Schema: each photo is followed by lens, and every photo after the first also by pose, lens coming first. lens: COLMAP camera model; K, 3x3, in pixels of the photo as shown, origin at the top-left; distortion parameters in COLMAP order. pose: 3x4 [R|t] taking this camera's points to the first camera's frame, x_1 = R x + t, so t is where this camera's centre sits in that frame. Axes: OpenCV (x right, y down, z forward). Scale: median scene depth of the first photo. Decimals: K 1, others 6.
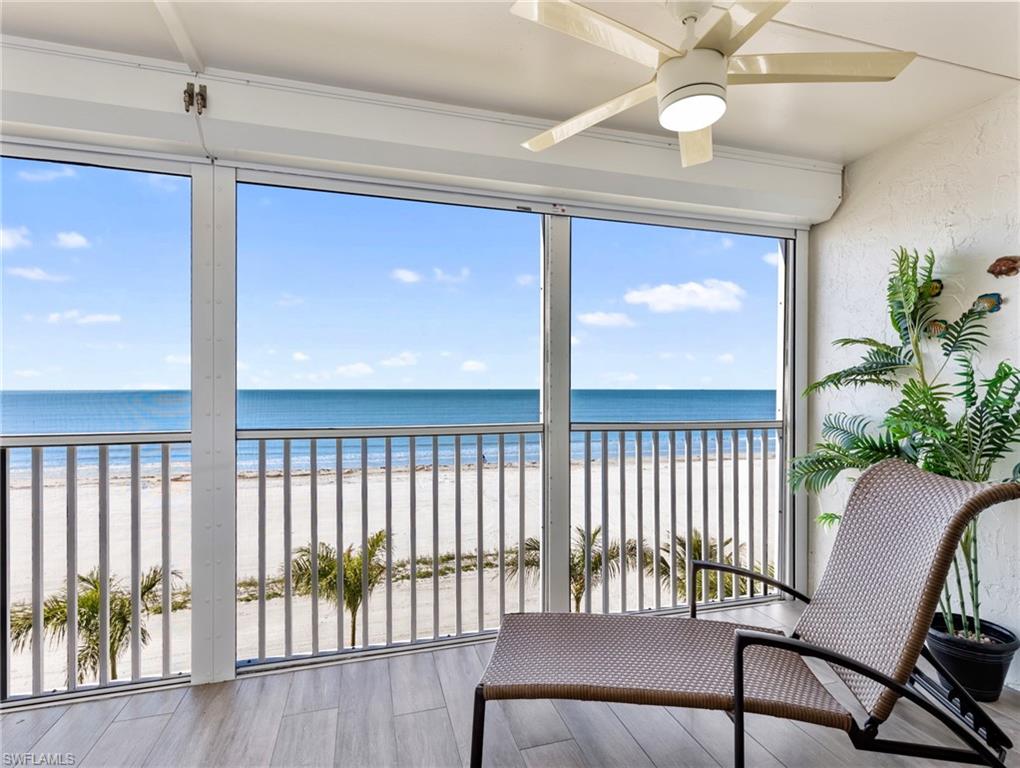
lens RADIAL K [[503.4, 0, 514.9], [0, 503.4, 367.2], [0, 0, 1]] dist [-0.007933, -0.000645]
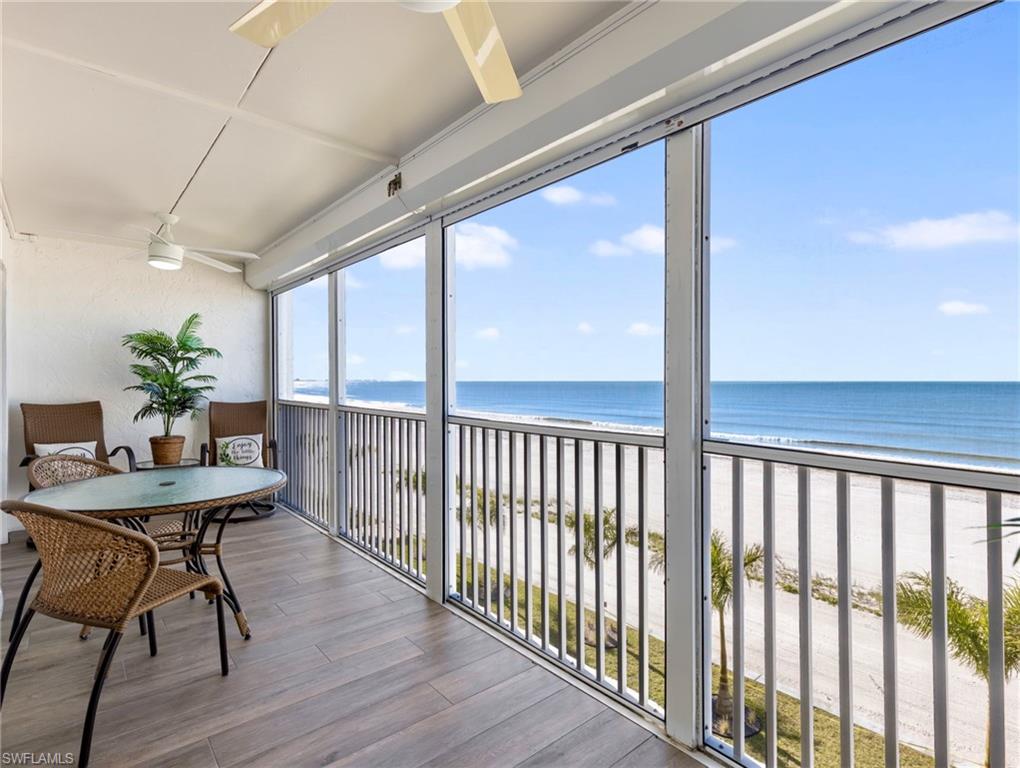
lens RADIAL K [[503.4, 0, 514.9], [0, 503.4, 367.2], [0, 0, 1]] dist [-0.007933, -0.000645]
pose [[0.409888, -0.018180, -0.911955, 0.086976], [0.029223, 0.999550, -0.006792, 0.001368], [0.911668, -0.023866, 0.410235, 0.074658]]
